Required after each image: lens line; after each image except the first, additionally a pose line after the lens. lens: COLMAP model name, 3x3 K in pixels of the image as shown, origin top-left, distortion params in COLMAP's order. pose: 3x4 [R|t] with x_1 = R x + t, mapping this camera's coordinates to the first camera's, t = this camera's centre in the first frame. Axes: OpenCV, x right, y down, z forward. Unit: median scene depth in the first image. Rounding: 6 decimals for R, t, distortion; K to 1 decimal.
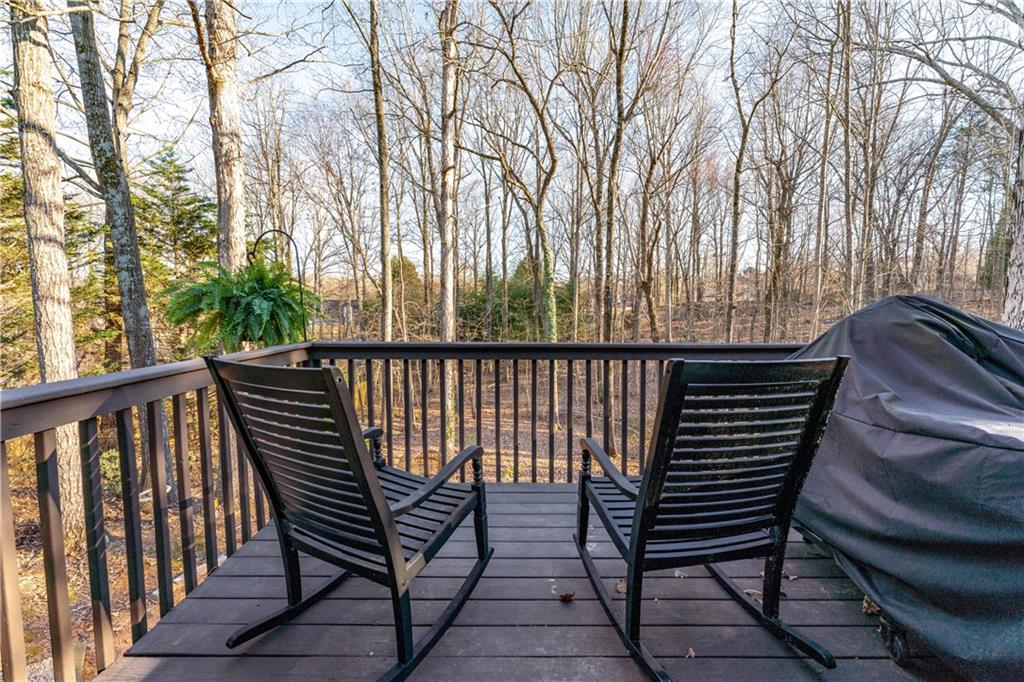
lens RADIAL K [[412.1, 0, 512.1], [0, 412.1, 341.5], [0, 0, 1]] dist [0.001091, -0.000665]
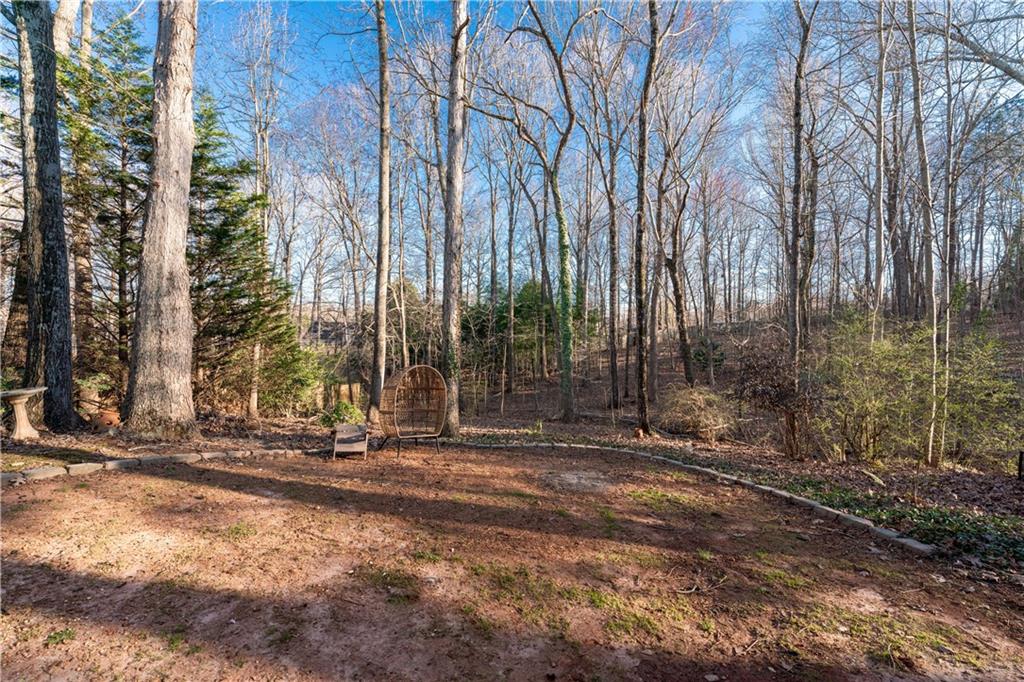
lens RADIAL K [[412.1, 0, 512.0], [0, 412.1, 340.3], [0, 0, 1]] dist [0.001091, -0.000665]
pose [[0.999896, 0.014268, -0.001926, -0.021350], [-0.014383, 0.995919, -0.089094, 0.133150], [0.000647, 0.089113, 0.996021, 0.125618]]
